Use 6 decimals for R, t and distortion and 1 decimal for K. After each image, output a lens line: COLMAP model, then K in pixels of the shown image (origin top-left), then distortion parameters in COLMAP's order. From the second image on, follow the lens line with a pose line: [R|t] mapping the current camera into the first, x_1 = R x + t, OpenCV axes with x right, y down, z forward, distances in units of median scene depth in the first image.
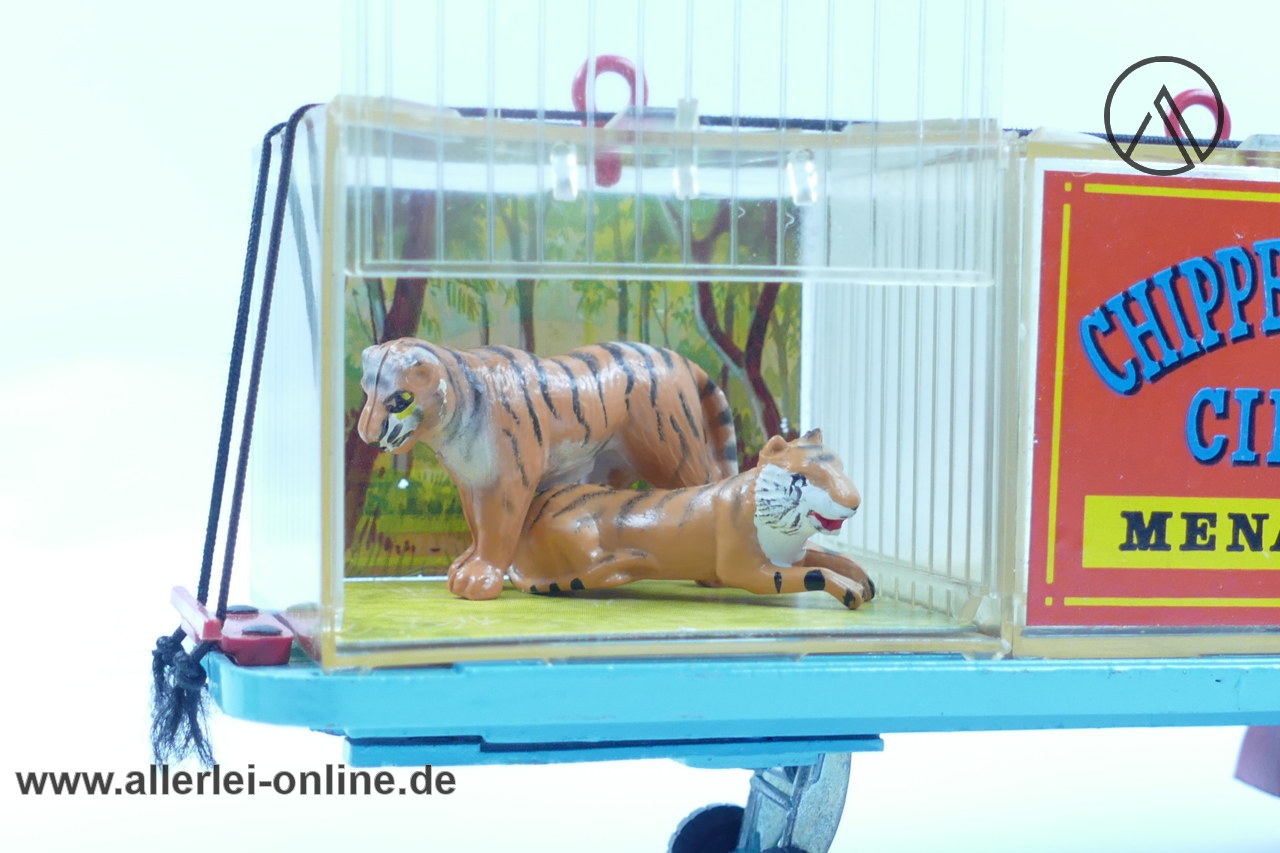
lens RADIAL K [[2406.9, 0, 640.0], [0, 2406.9, 426.5], [0, 0, 1]] dist [-0.026275, -0.036133]
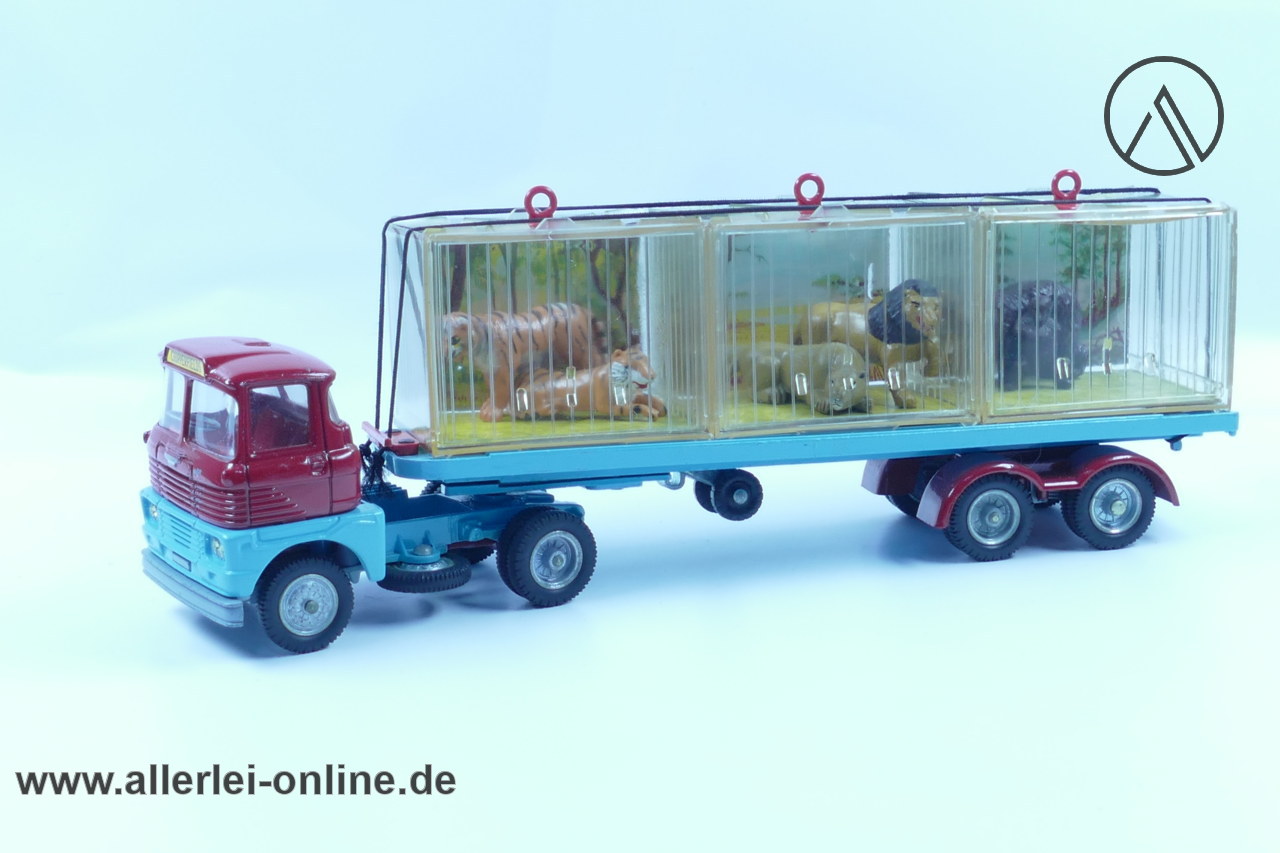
lens RADIAL K [[2406.9, 0, 640.0], [0, 2406.9, 426.5], [0, 0, 1]] dist [-0.026275, -0.036133]
pose [[0.999217, -0.038045, -0.010874, 0.098940], [0.039023, 0.992982, 0.111642, -0.180065], [0.006551, -0.111979, 0.993689, -1.323758]]
